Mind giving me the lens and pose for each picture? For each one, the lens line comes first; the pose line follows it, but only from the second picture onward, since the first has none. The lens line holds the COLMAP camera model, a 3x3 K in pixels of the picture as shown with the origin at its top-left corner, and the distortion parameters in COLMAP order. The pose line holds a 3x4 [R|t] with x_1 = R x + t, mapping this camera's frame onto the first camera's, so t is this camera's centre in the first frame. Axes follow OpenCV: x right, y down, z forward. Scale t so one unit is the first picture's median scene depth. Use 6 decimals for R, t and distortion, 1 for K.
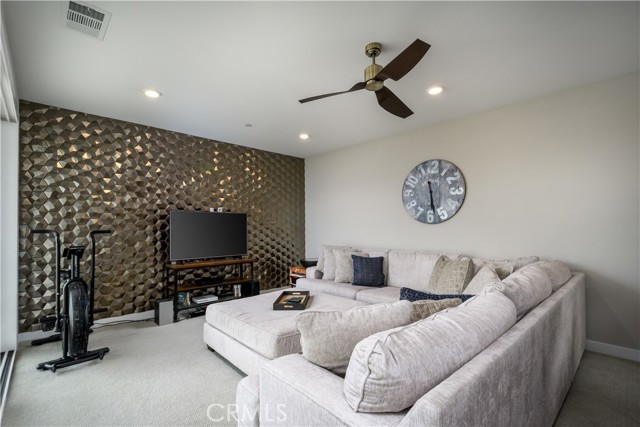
lens RADIAL K [[292.1, 0, 311.8], [0, 292.1, 227.1], [0, 0, 1]] dist [0.012424, 0.000028]
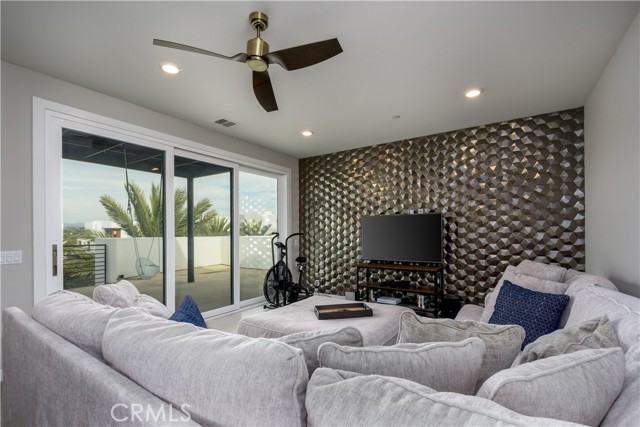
lens RADIAL K [[300.7, 0, 318.1], [0, 300.7, 233.7], [0, 0, 1]] dist [0.001042, 0.000012]
pose [[0.226920, 0.005020, -0.973901, 0.636413], [0.005880, 0.999961, 0.006524, 0.004758], [0.973896, -0.007207, 0.226881, 0.553591]]
